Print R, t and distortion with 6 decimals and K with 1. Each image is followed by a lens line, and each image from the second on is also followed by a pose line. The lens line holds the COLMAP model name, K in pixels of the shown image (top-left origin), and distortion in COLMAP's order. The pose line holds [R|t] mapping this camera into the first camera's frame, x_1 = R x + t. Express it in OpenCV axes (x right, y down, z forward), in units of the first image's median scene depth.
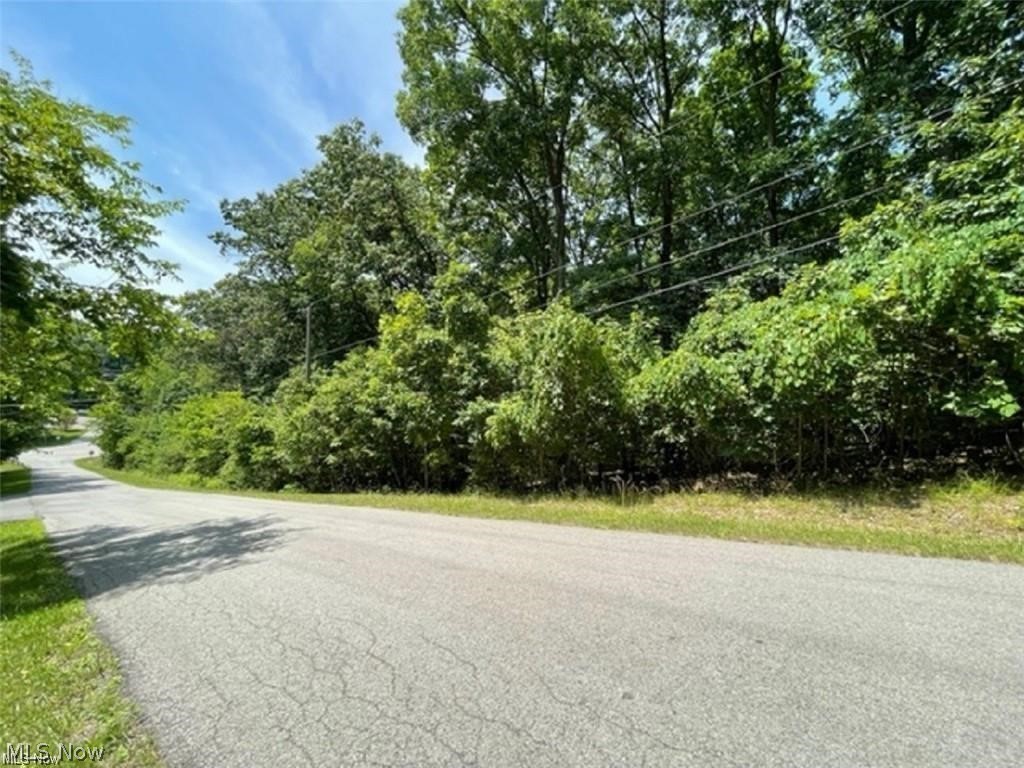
lens RADIAL K [[413.1, 0, 513.7], [0, 413.1, 381.6], [0, 0, 1]] dist [-0.002625, 0.000215]
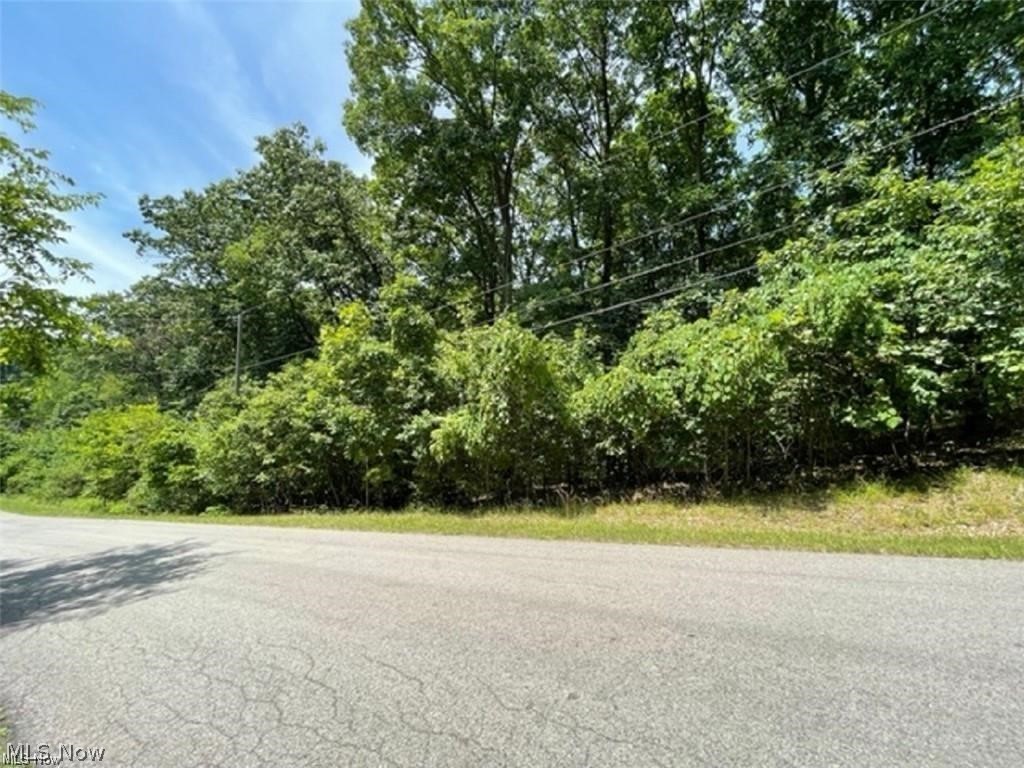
lens RADIAL K [[412.7, 0, 512.9], [0, 412.7, 381.2], [0, 0, 1]] dist [-0.001580, -0.000258]
pose [[0.991672, 0.010912, 0.128329, -0.002275], [-0.006215, 0.999298, -0.036942, 0.001776], [-0.128642, 0.035837, 0.991043, -0.005870]]
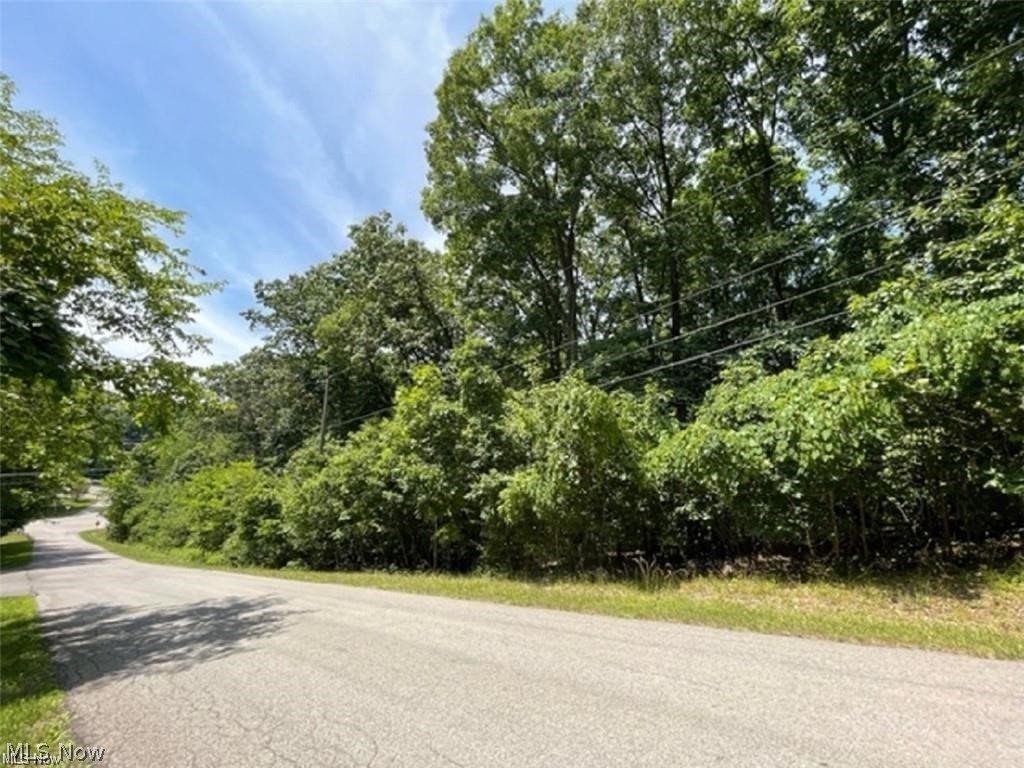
lens RADIAL K [[413.1, 0, 513.7], [0, 413.1, 381.6], [0, 0, 1]] dist [-0.002625, 0.000215]
pose [[0.999547, 0.001942, -0.030042, -0.004591], [-0.007086, 0.985055, -0.172096, 0.000029], [0.029258, 0.172231, 0.984622, 0.001341]]
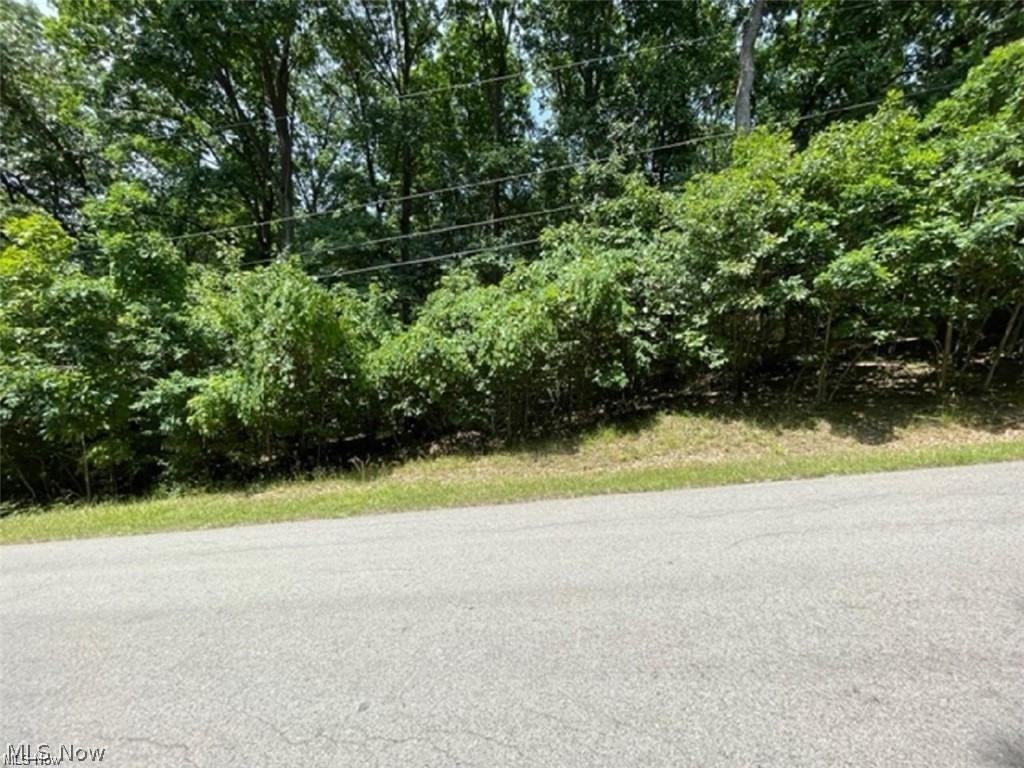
lens RADIAL K [[413.6, 0, 510.3], [0, 413.6, 380.9], [0, 0, 1]] dist [0.000800, 0.000253]
pose [[0.826567, -0.034400, 0.561786, 0.001641], [-0.022507, 0.995312, 0.094060, -0.036827], [-0.562388, -0.090391, 0.821918, -0.008560]]
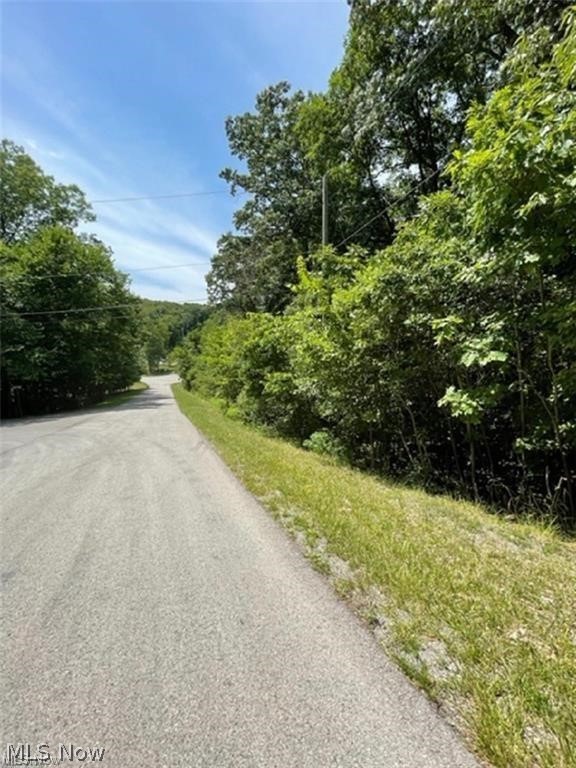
lens RADIAL K [[310.2, 0, 288.0], [0, 310.2, 384.0], [0, 0, 1]] dist [0.000800, 0.000253]
pose [[0.882830, 0.039197, -0.468054, -0.635851], [0.034636, 0.988366, 0.148101, 0.183746], [0.468414, -0.146960, 0.871201, 1.010133]]
